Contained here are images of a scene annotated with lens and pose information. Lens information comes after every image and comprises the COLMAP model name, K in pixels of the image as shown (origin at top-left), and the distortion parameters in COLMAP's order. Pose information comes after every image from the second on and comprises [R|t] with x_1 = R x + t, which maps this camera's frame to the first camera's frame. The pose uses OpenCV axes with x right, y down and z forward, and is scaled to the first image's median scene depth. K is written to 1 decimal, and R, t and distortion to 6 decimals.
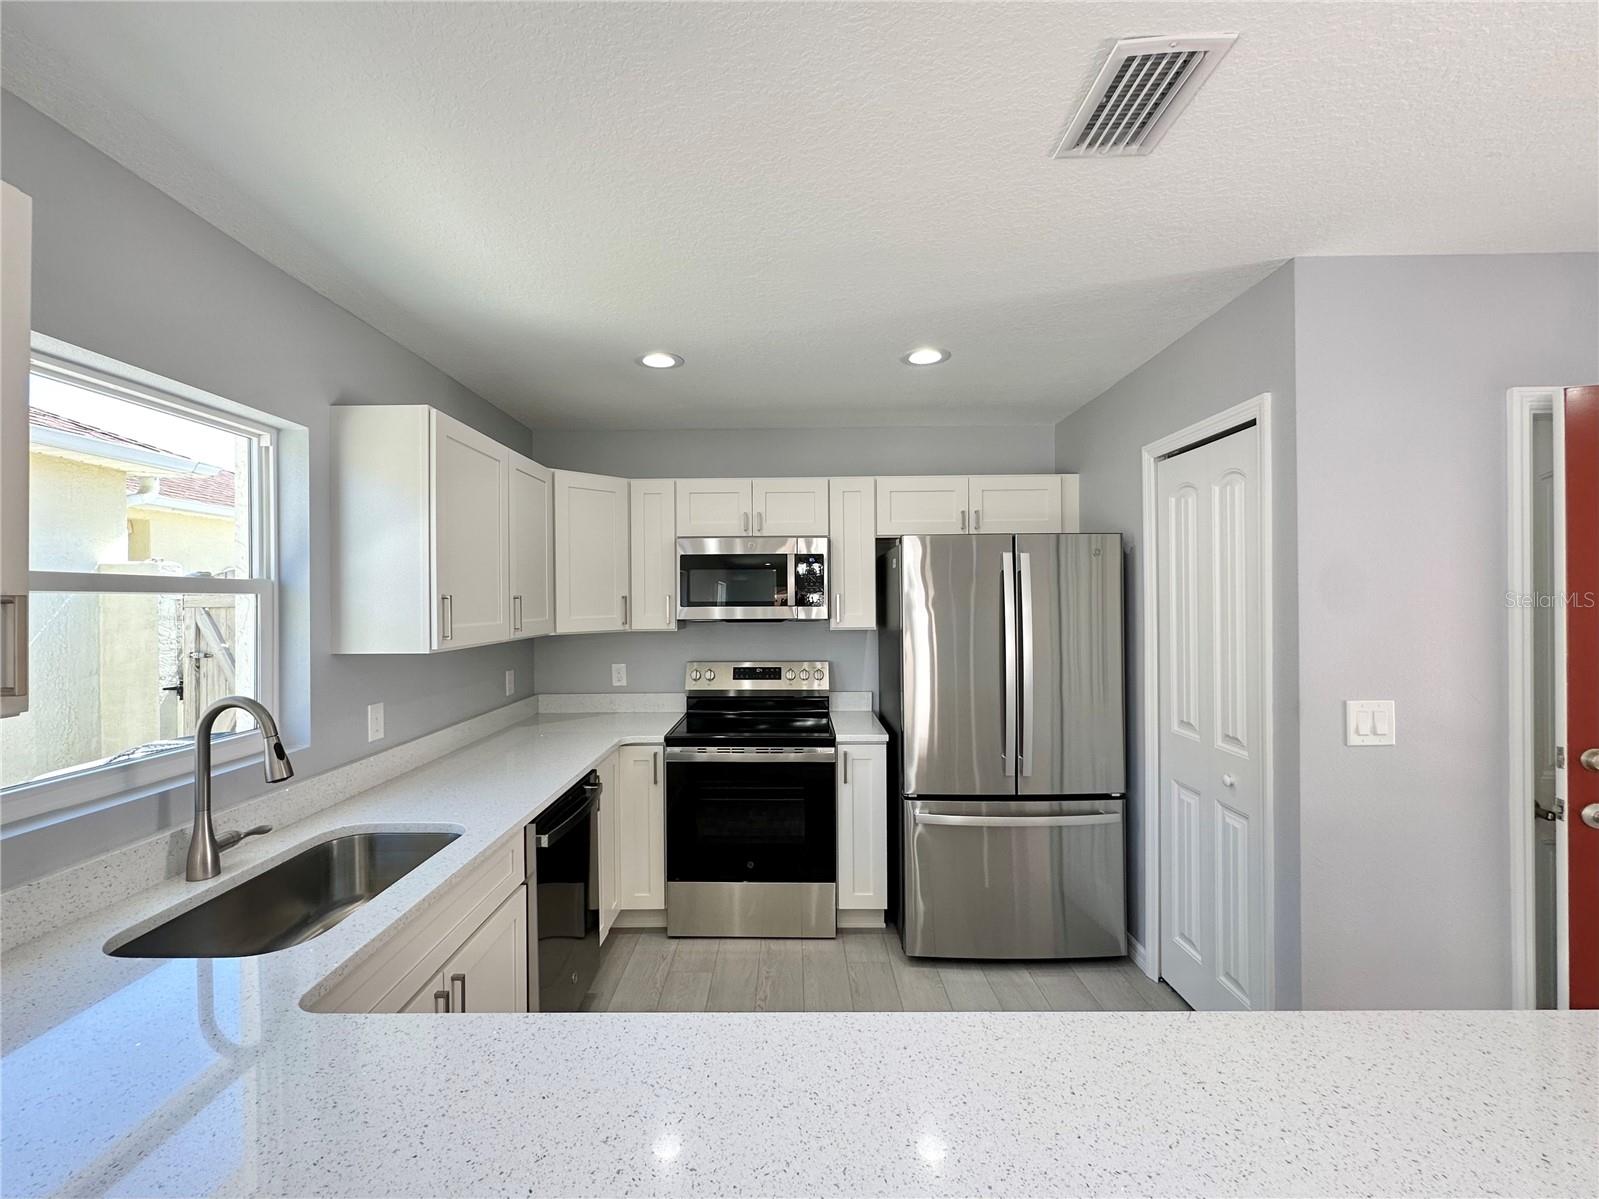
lens RADIAL K [[659.0, 0, 790.7], [0, 659.0, 599.4], [0, 0, 1]] dist [-0.001533, 0.000233]
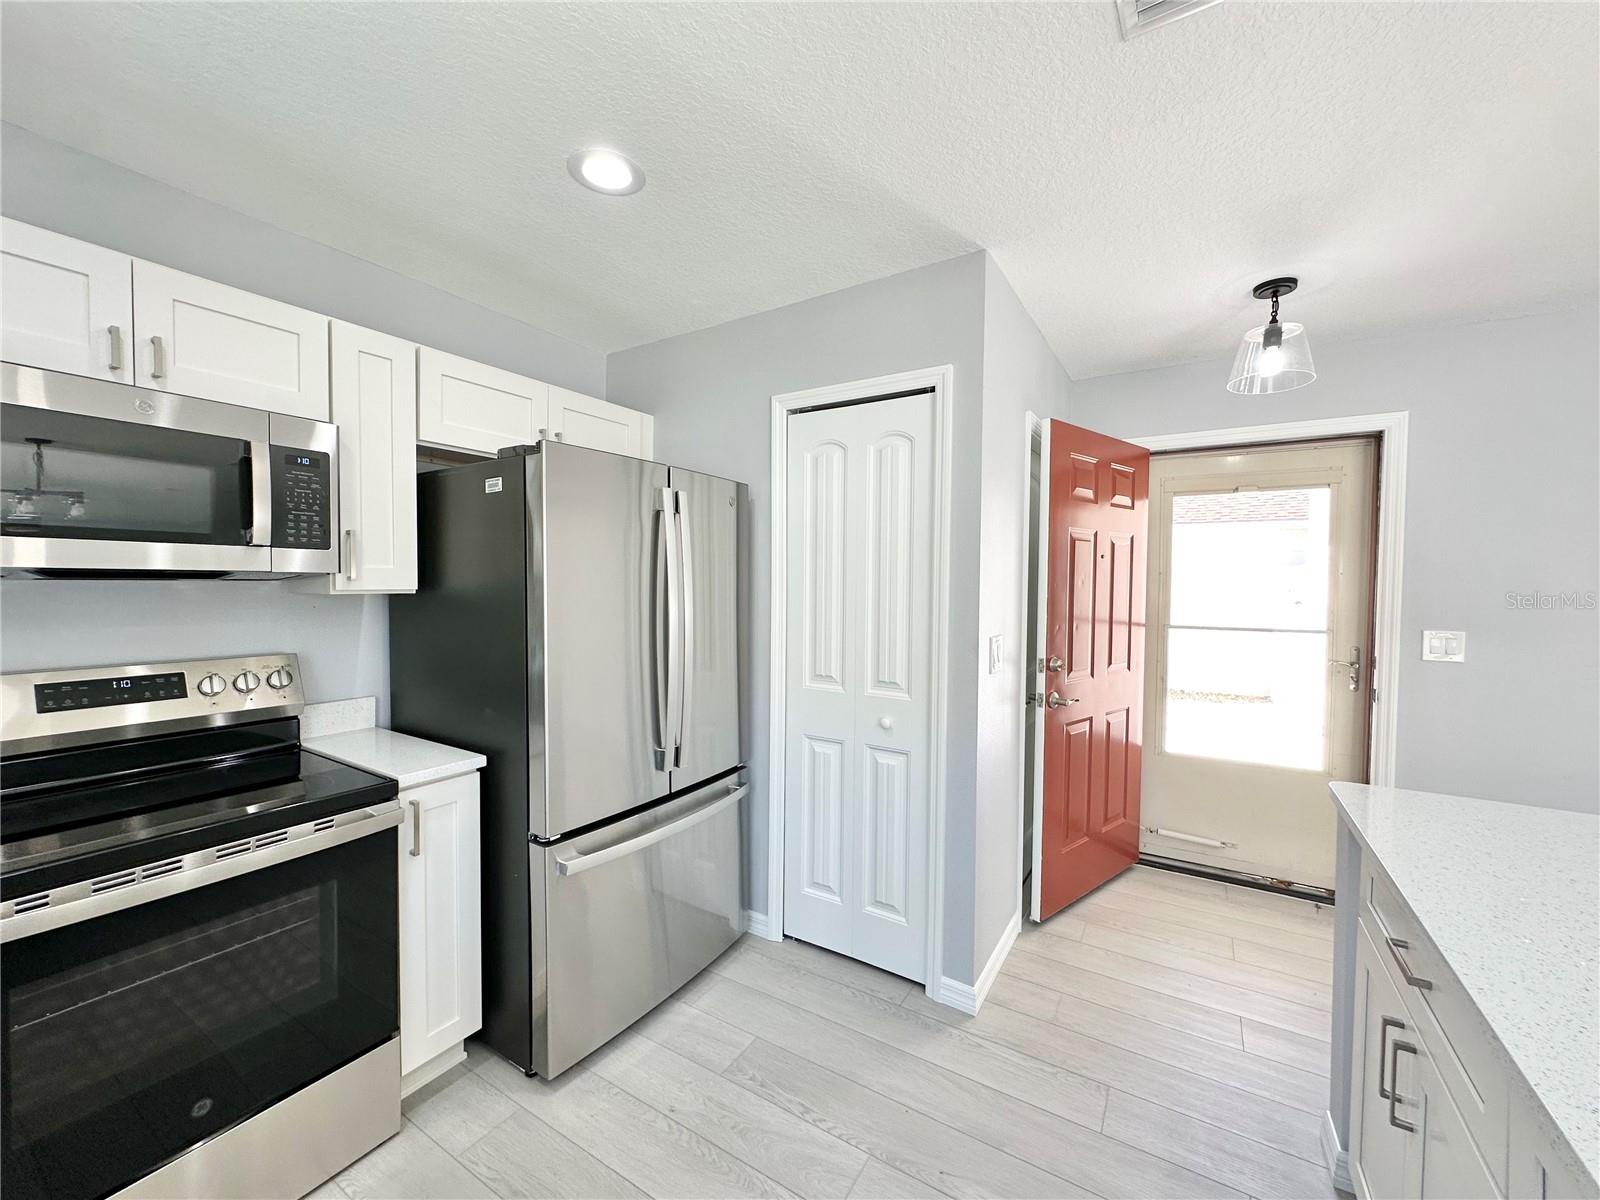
lens RADIAL K [[639.9, 0, 800.0], [0, 639.9, 600.0], [0, 0, 1]] dist [-0.002027, 0.000405]
pose [[0.522949, -0.012807, 0.852268, -0.215937], [-0.010646, 0.999711, 0.021555, 0.039517], [-0.852298, -0.020346, 0.522661, 0.426297]]
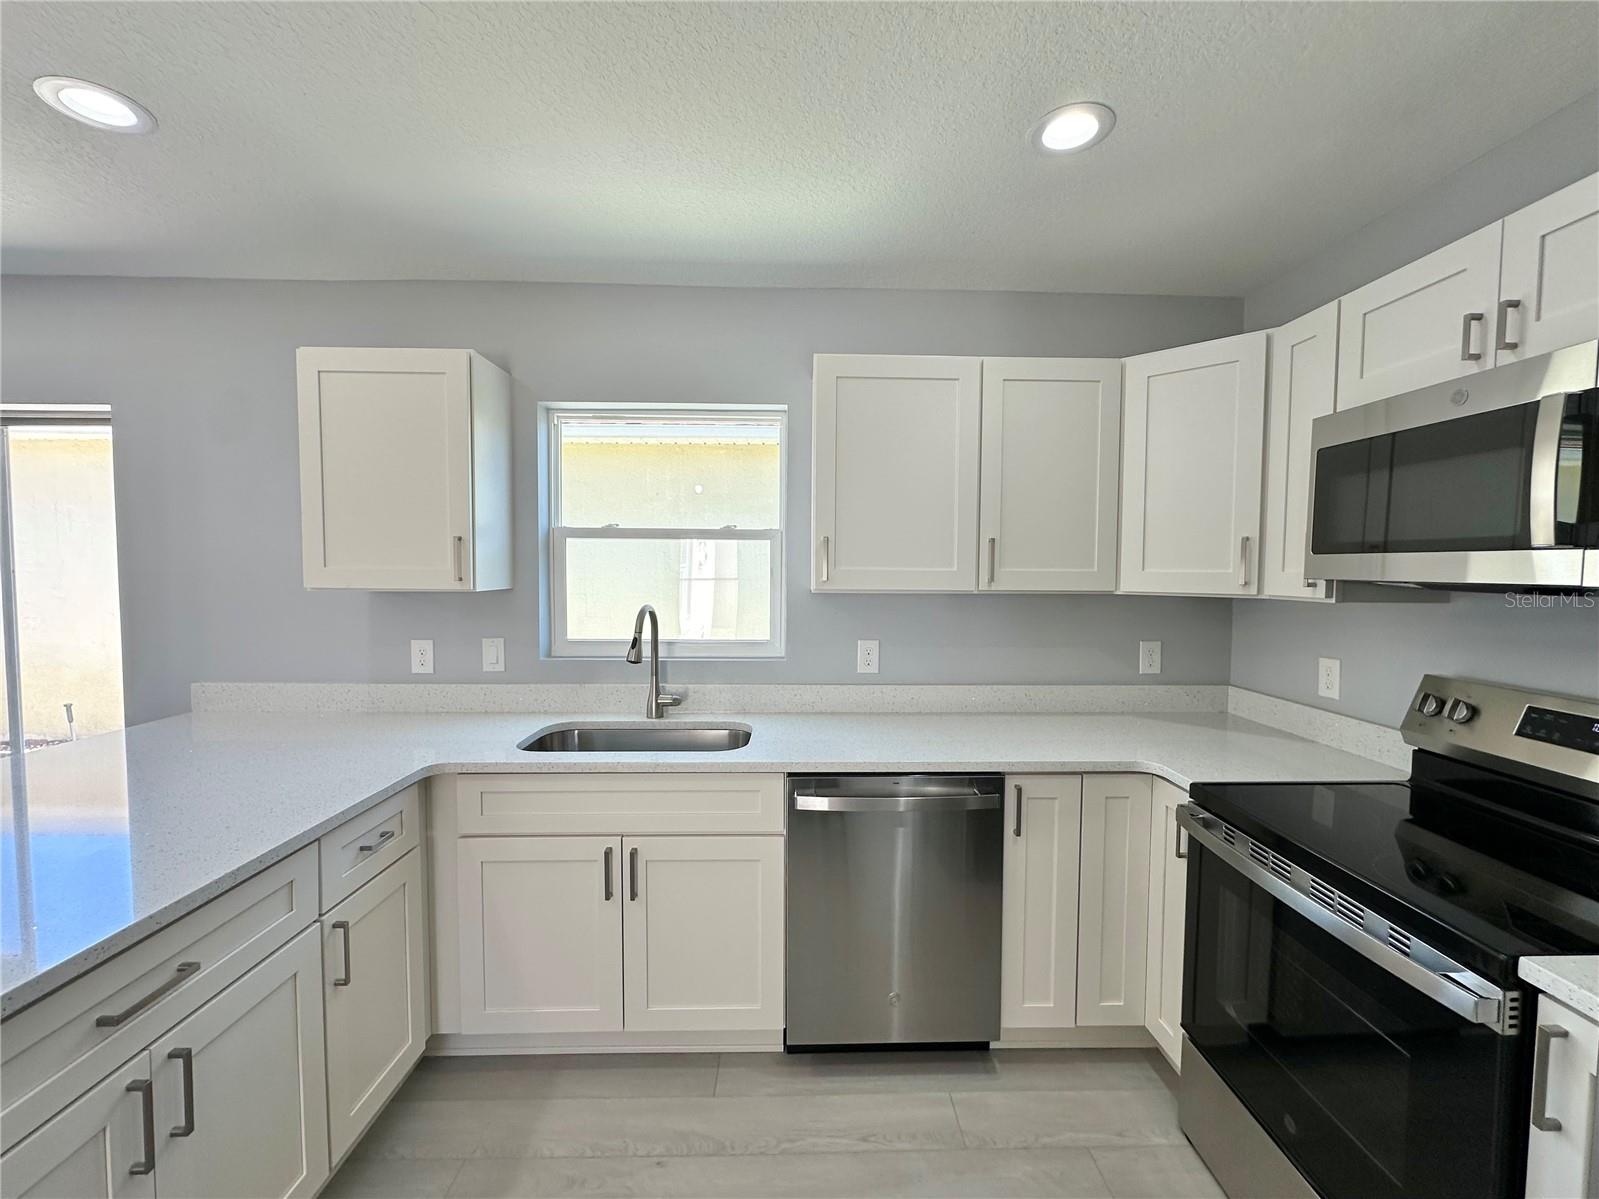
lens RADIAL K [[639.5, 0, 799.5], [0, 639.5, 599.5], [0, 0, 1]] dist [-0.002027, 0.000405]
pose [[0.055066, 0.057173, -0.996844, 0.326375], [-0.008668, 0.998349, 0.056781, 0.023722], [0.998445, 0.005514, 0.055471, 0.633934]]
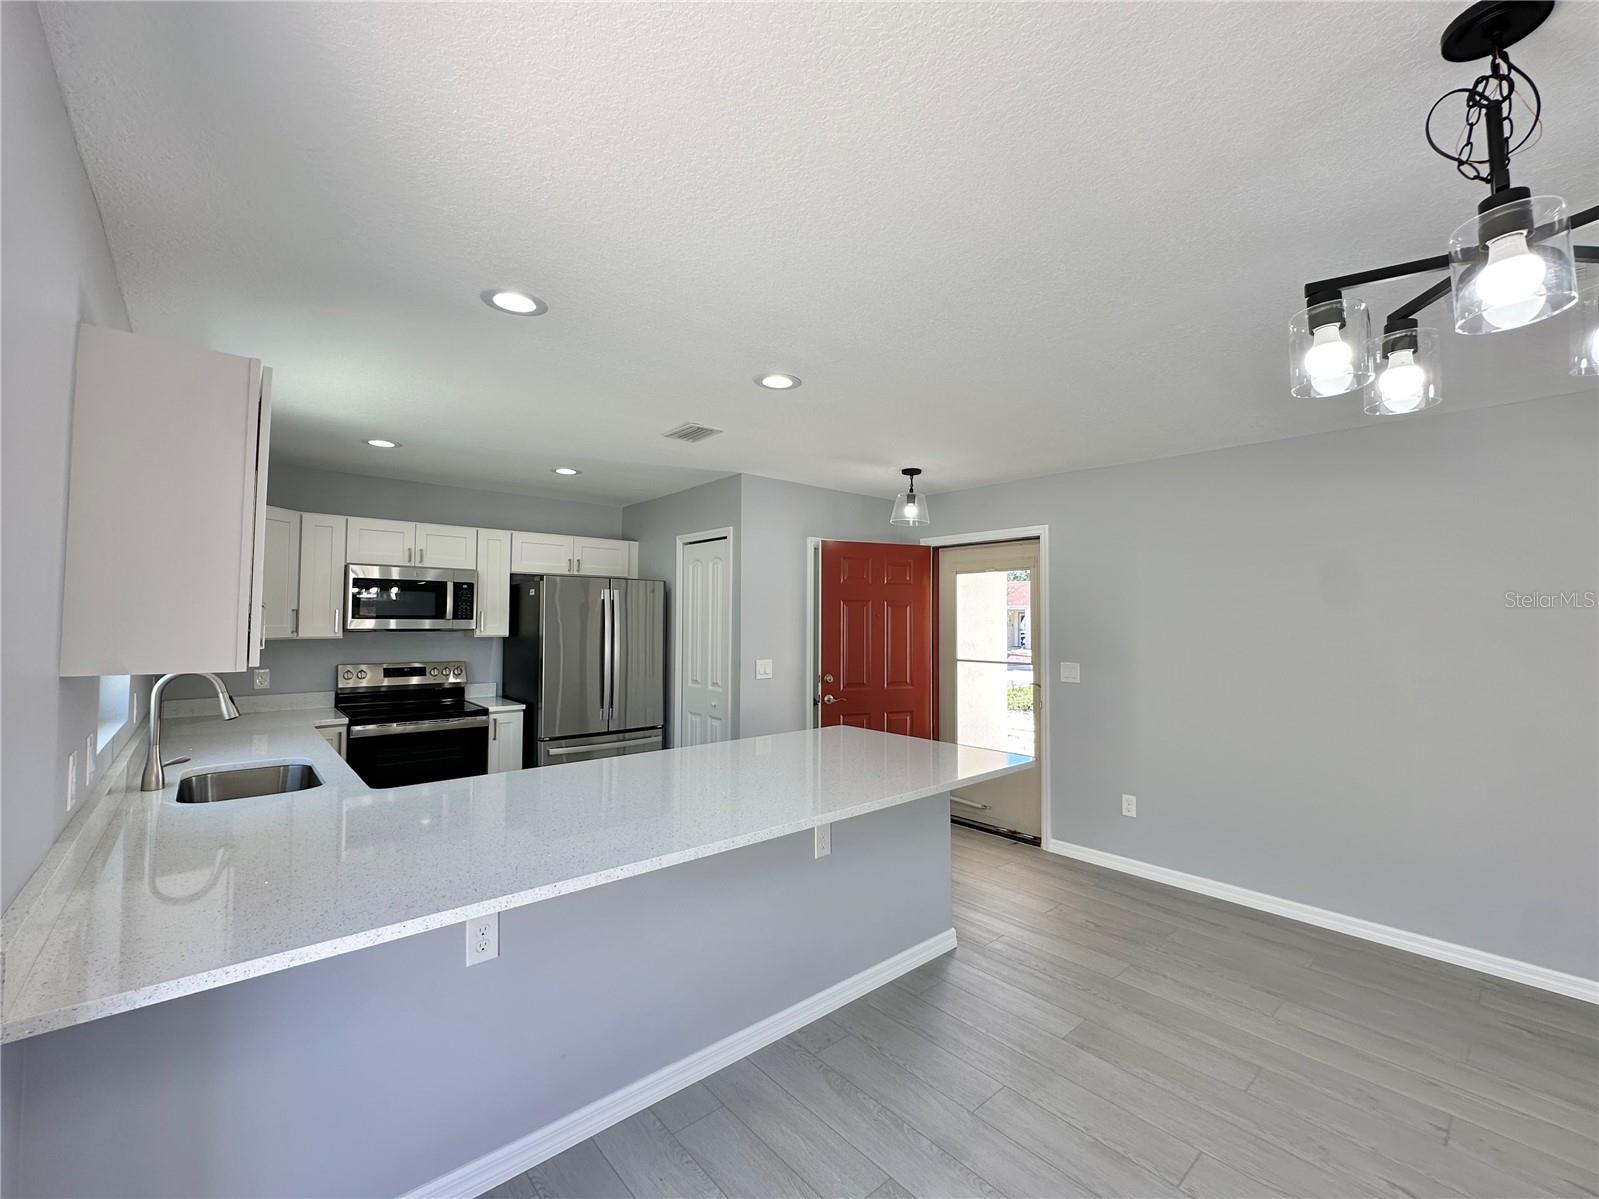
lens RADIAL K [[659.0, 0, 790.7], [0, 659.0, 599.4], [0, 0, 1]] dist [-0.001533, 0.000233]
pose [[0.749881, 0.033304, 0.660734, -0.405958], [-0.010964, 0.999221, -0.037922, 0.013947], [-0.661482, 0.021193, 0.749661, -0.550043]]
